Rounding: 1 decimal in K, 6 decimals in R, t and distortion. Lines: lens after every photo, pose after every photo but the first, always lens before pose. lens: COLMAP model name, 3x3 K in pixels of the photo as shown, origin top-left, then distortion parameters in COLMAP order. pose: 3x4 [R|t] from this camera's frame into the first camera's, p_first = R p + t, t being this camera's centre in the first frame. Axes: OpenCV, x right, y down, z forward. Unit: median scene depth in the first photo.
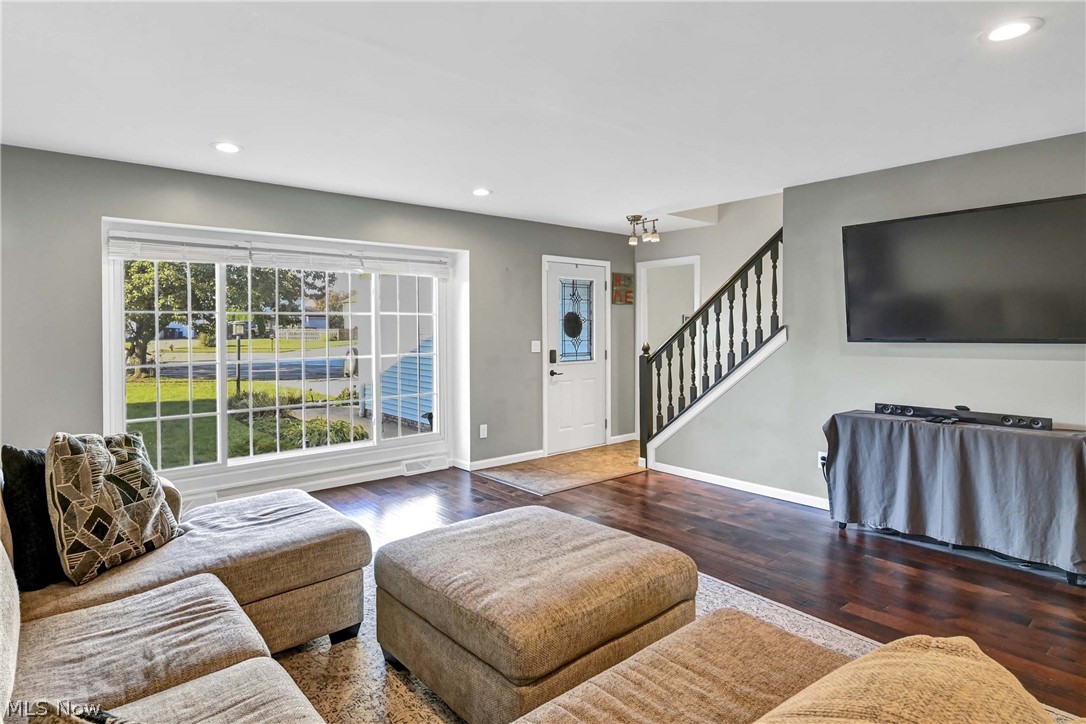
lens RADIAL K [[573.0, 0, 539.1], [0, 573.0, 332.6], [0, 0, 1]] dist [0.003040, 0.000696]
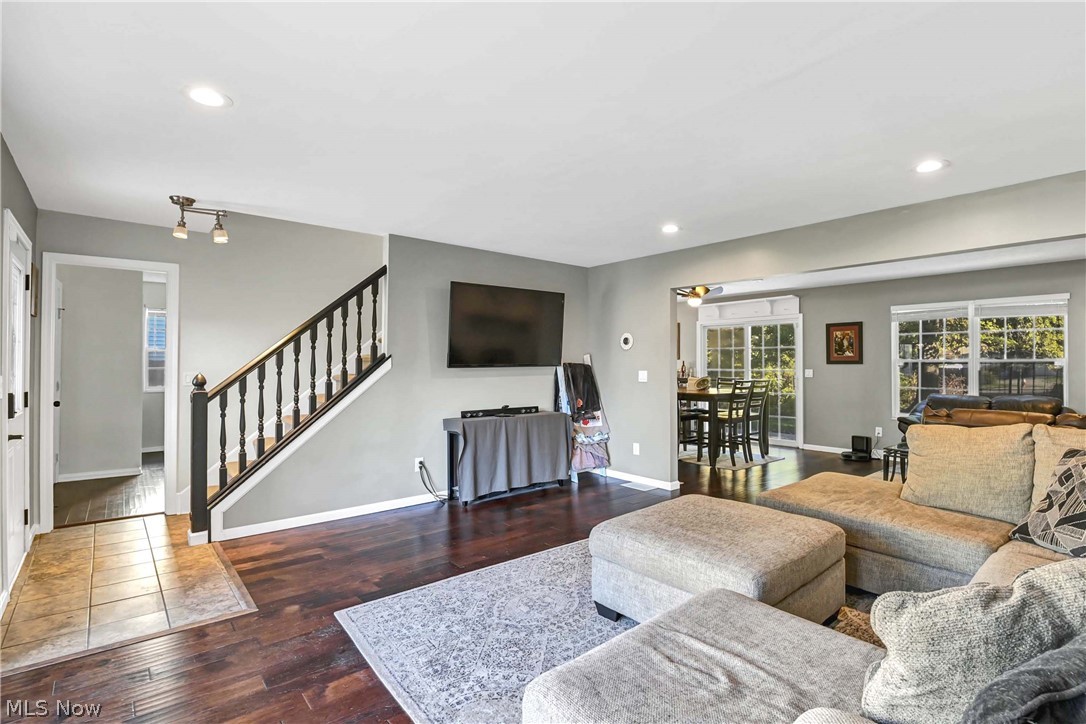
lens RADIAL K [[515.2, 0, 543.0], [0, 515.2, 362.0], [0, 0, 1]] dist [-0.013107, -0.000368]
pose [[0.013840, 0.005907, 0.999887, -0.479587], [0.006851, 0.999959, -0.006002, 0.008419], [-0.999881, 0.006934, 0.013799, 0.563393]]
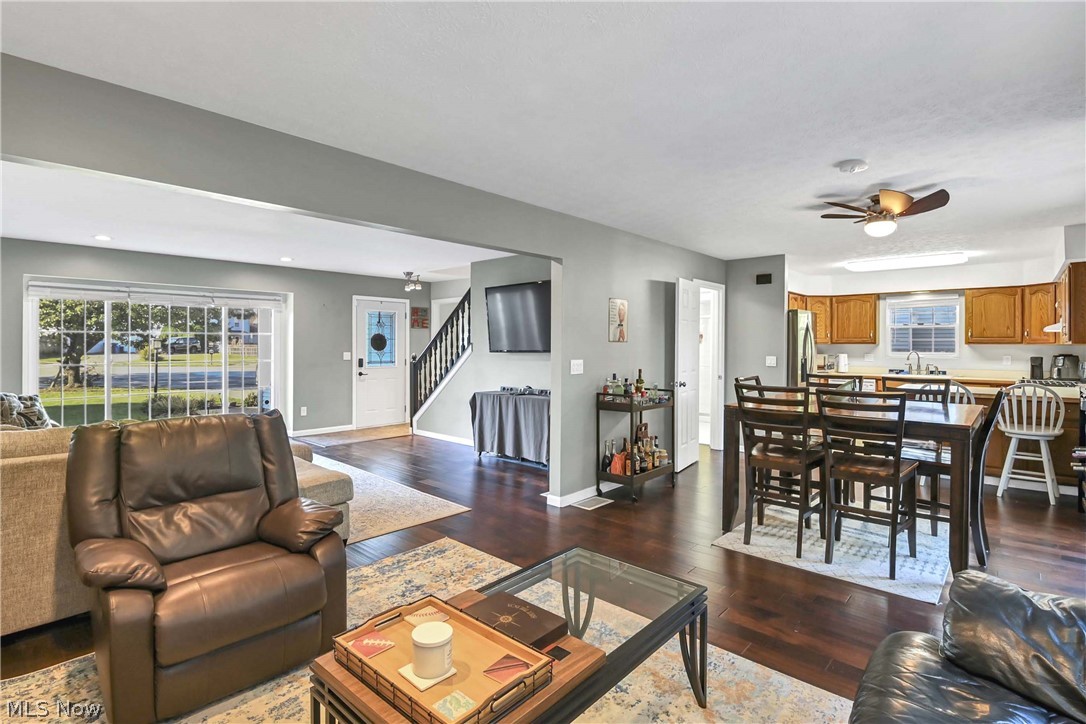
lens RADIAL K [[512.8, 0, 541.9], [0, 512.8, 346.6], [0, 0, 1]] dist [-0.001339, -0.001125]
pose [[0.992277, 0.005324, 0.123929, 0.368536], [-0.004563, 0.999969, -0.006427, 0.005923], [-0.123960, 0.005811, 0.992270, -0.440047]]
